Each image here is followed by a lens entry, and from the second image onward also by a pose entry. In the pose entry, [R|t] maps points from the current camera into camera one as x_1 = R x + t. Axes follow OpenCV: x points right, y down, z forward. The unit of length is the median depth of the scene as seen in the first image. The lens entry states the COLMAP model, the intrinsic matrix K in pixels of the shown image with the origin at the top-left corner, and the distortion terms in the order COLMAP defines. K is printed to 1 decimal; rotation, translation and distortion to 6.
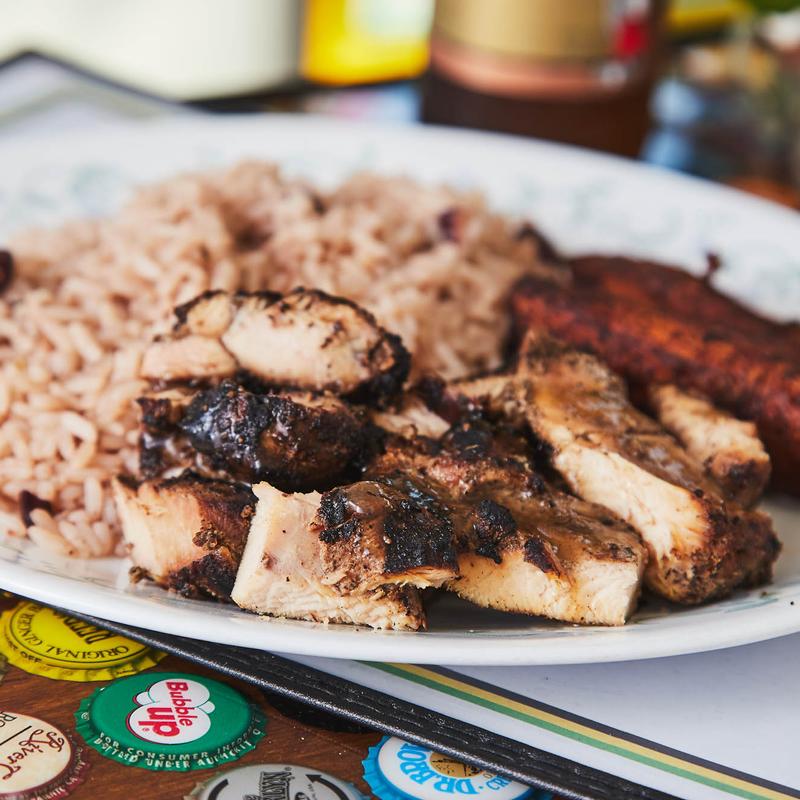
lens RADIAL K [[2819.1, 0, 401.5], [0, 2819.1, 401.1], [0, 0, 1]] dist [0.243298, 0.000000]
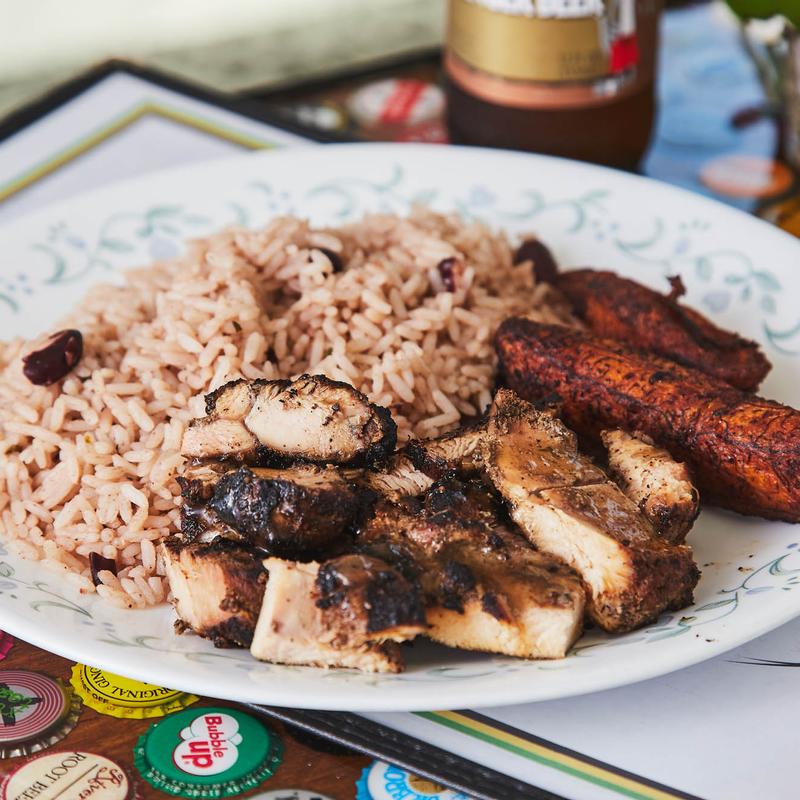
lens RADIAL K [[2819.1, 0, 398.5], [0, 2819.1, 399.0], [0, 0, 1]] dist [0.243298, 0.000000]
pose [[0.996068, -0.046880, -0.075171, 0.101526], [0.054327, 0.993473, 0.100299, -0.158999], [0.069978, -0.103988, 0.992114, -0.229253]]
